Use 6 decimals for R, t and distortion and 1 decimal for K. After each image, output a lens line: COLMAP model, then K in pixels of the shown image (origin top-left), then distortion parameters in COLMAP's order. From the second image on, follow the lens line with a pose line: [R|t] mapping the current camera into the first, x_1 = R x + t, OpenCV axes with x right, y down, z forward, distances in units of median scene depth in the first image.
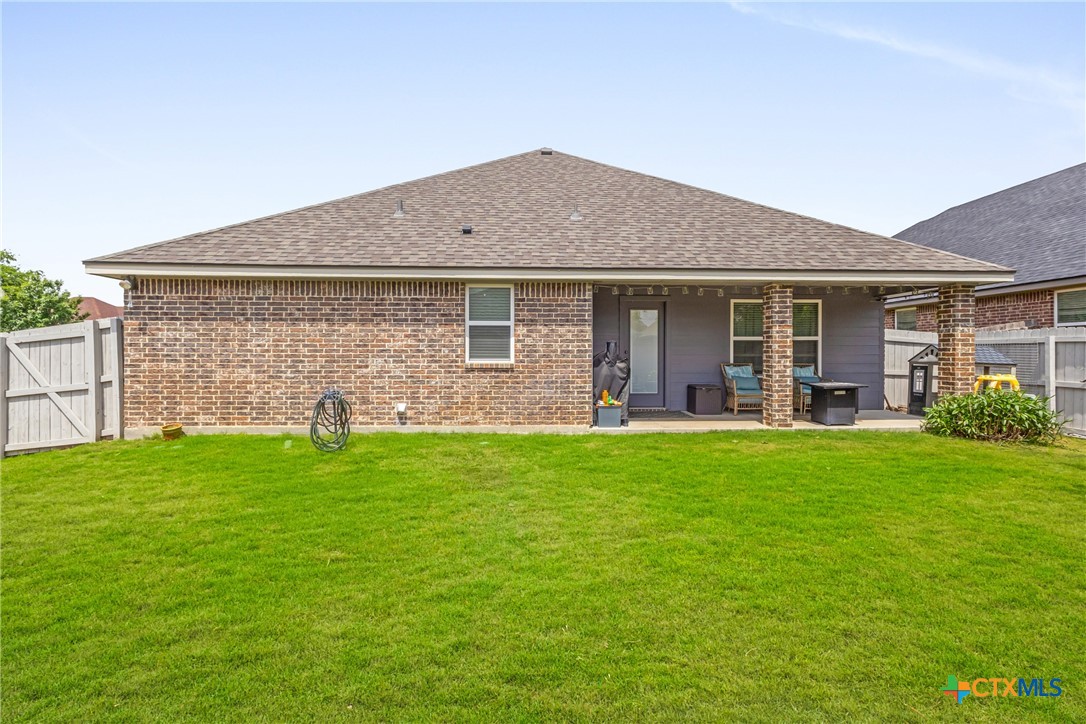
lens RADIAL K [[506.3, 0, 543.5], [0, 506.3, 355.0], [0, 0, 1]] dist [-0.001046, -0.000212]
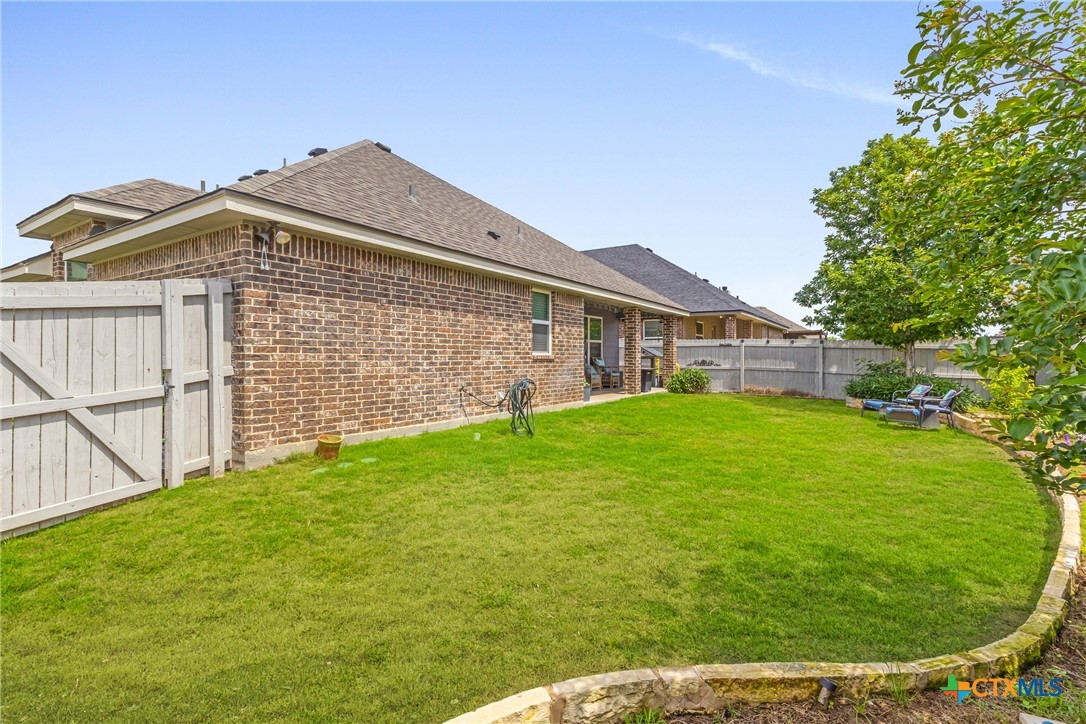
lens RADIAL K [[506.3, 0, 544.1], [0, 506.3, 359.8], [0, 0, 1]] dist [-0.001046, -0.000212]
pose [[0.584667, -0.005901, 0.811252, -1.116134], [0.009488, 0.999955, 0.000436, 0.027764], [-0.811218, 0.007443, 0.584697, 0.299602]]
